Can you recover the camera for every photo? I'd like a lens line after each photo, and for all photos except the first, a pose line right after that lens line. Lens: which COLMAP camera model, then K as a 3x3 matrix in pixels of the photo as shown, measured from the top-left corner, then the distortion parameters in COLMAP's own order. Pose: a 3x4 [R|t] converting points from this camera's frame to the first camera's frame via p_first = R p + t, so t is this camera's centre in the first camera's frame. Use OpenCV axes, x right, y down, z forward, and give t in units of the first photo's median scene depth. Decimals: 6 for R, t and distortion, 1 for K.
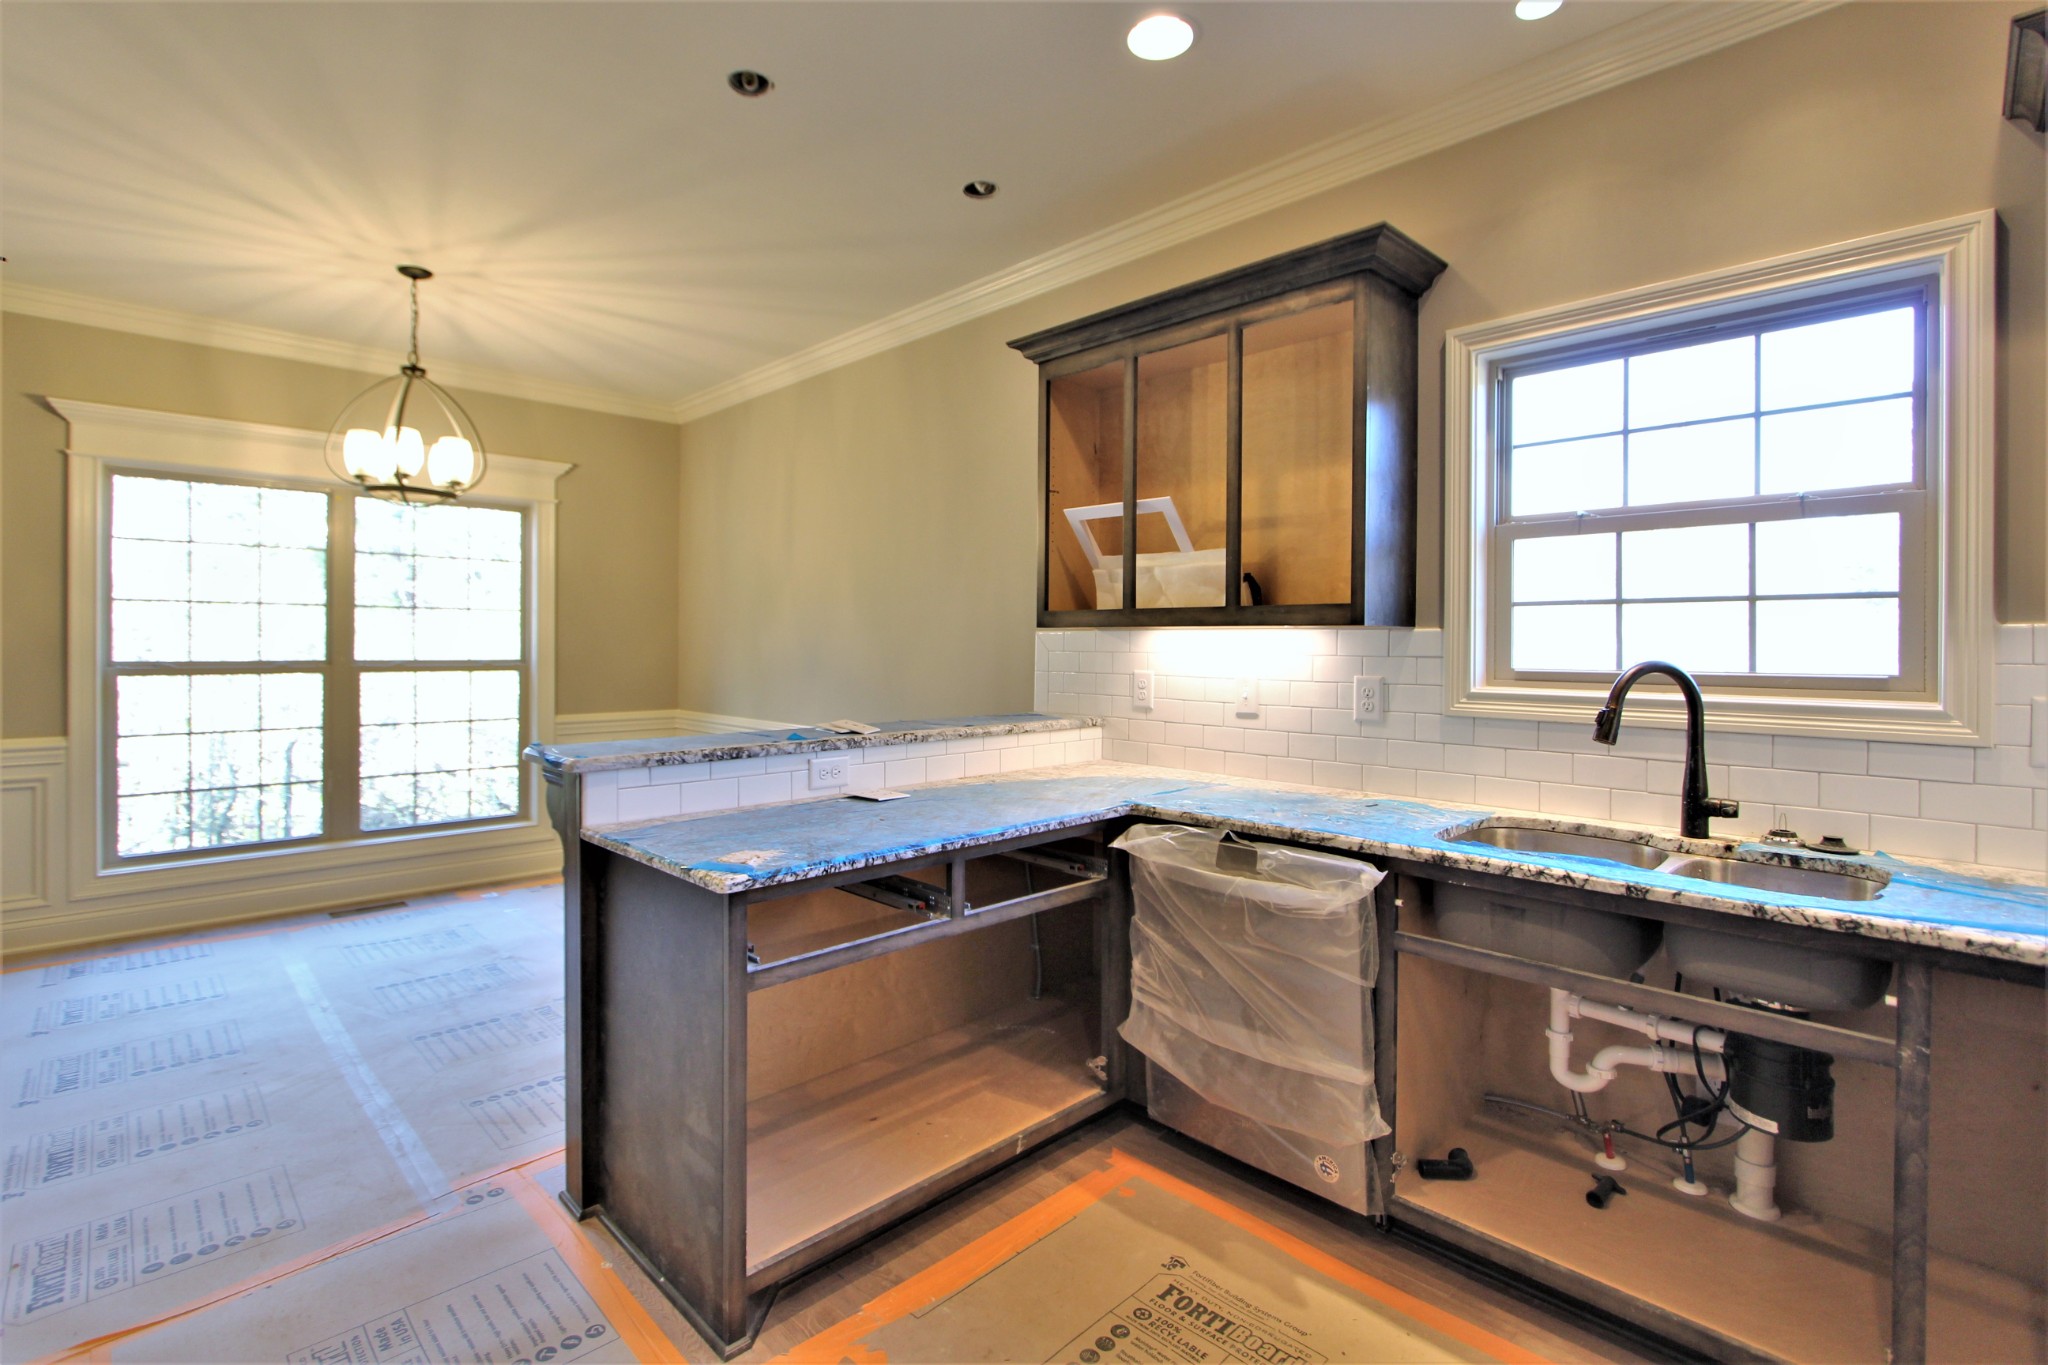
lens RADIAL K [[945.7, 0, 1001.7], [0, 945.7, 647.1], [0, 0, 1]] dist [-0.015123, 0.001620]
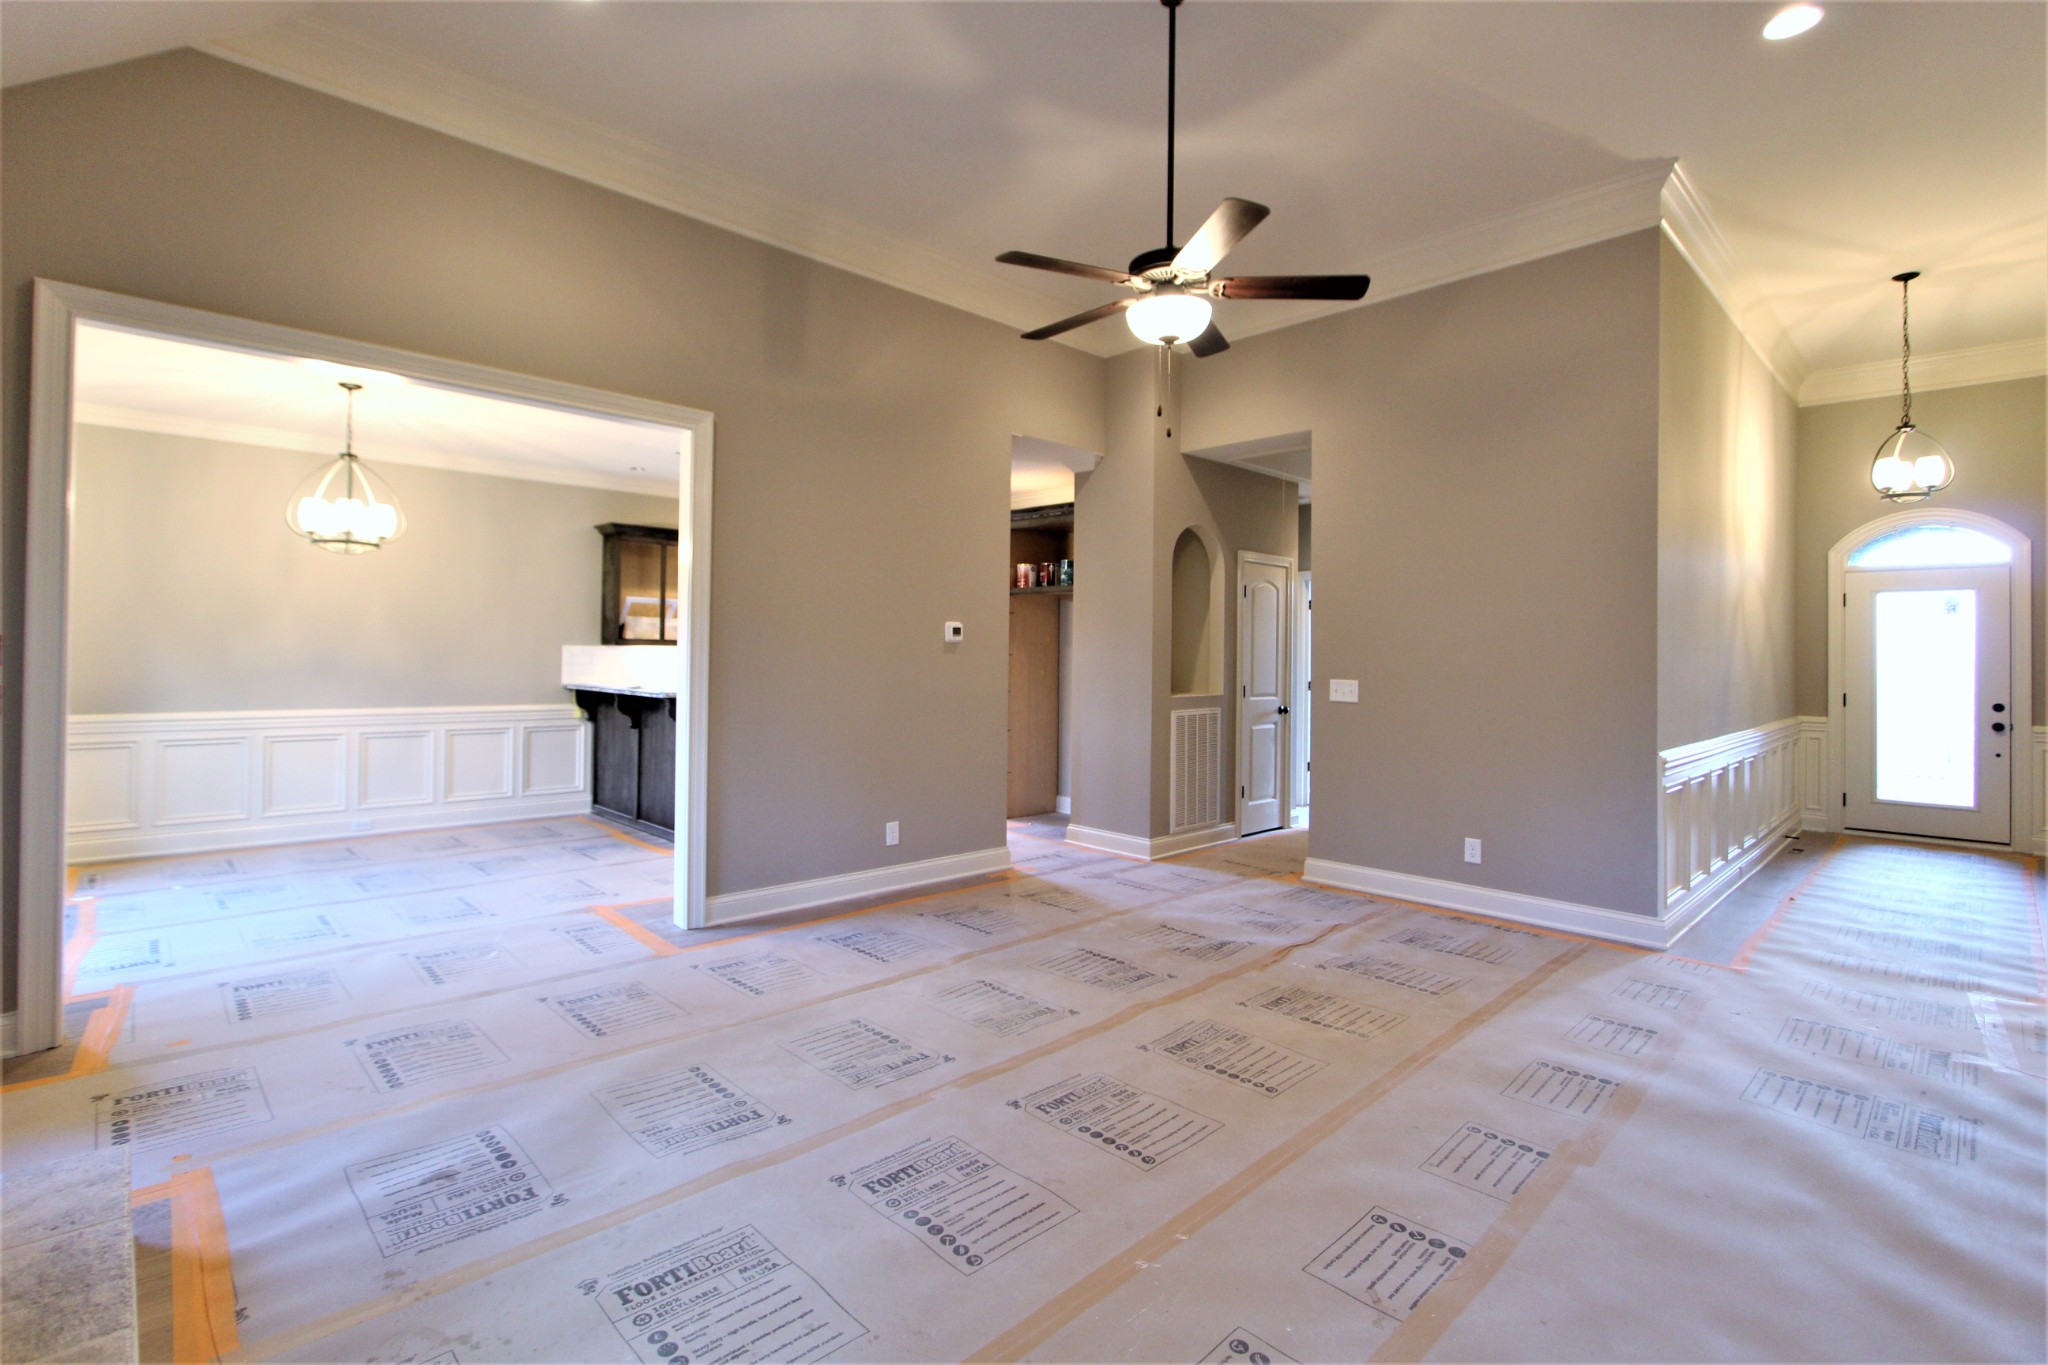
lens RADIAL K [[942.4, 0, 1003.8], [0, 942.4, 655.9], [0, 0, 1]] dist [0.000298, -0.010708]
pose [[0.010485, -0.006689, 0.999923, -3.055848], [-0.009358, 0.999933, 0.006787, -0.025293], [-0.999901, -0.009429, 0.010421, 0.013938]]
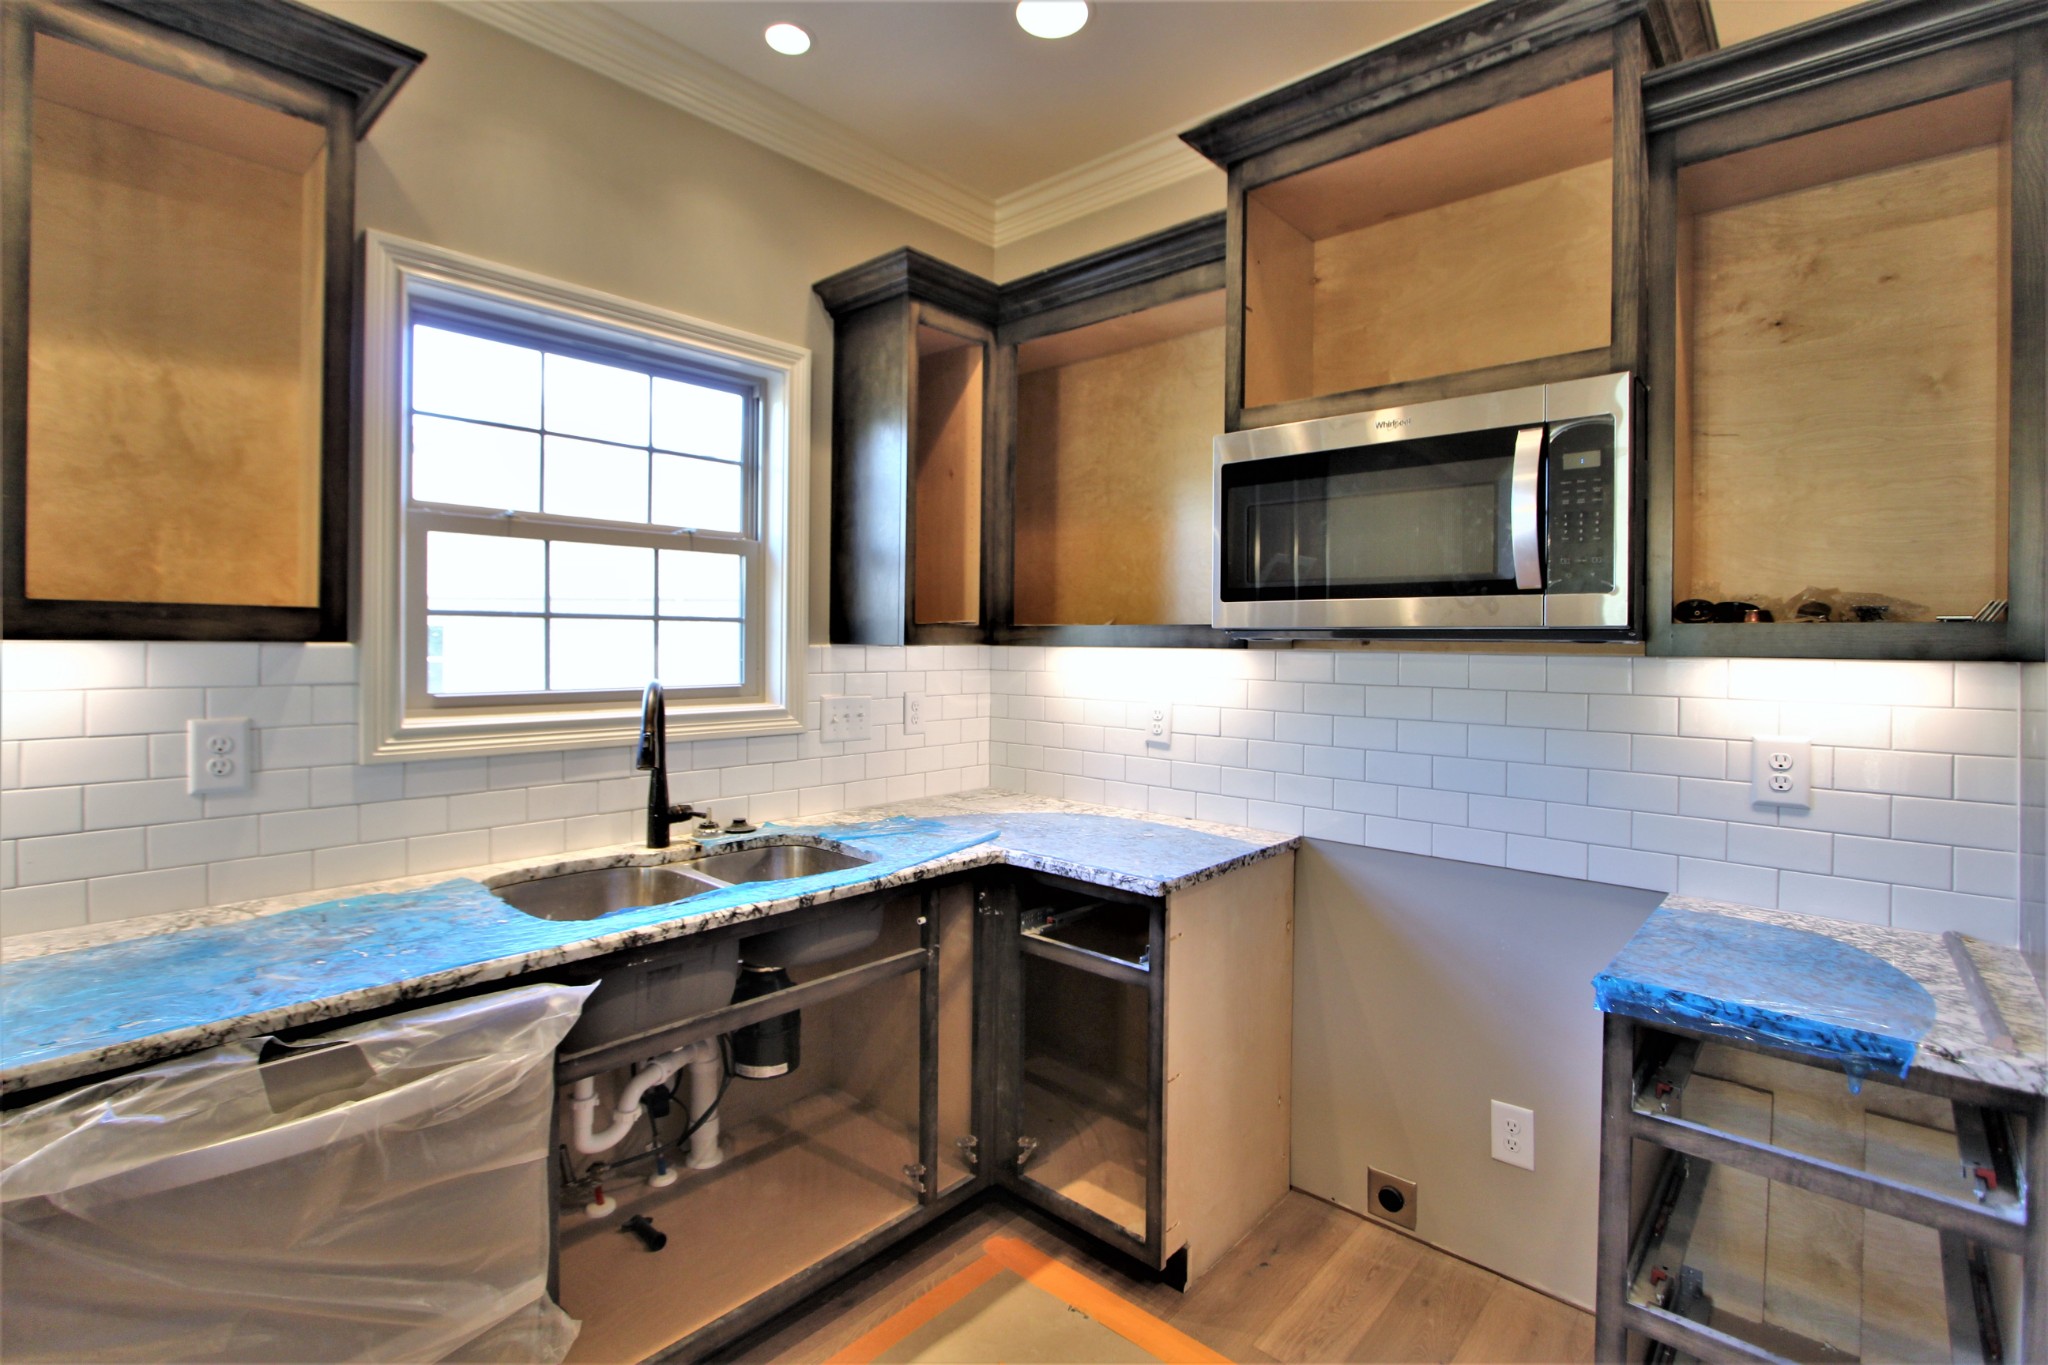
lens RADIAL K [[945.7, 0, 1001.7], [0, 945.7, 647.1], [0, 0, 1]] dist [-0.015123, 0.001620]
pose [[-0.055422, -0.012909, 0.998380, -0.280907], [-0.007029, 0.999897, 0.012538, -0.030862], [-0.998438, -0.006323, -0.055507, 0.576476]]
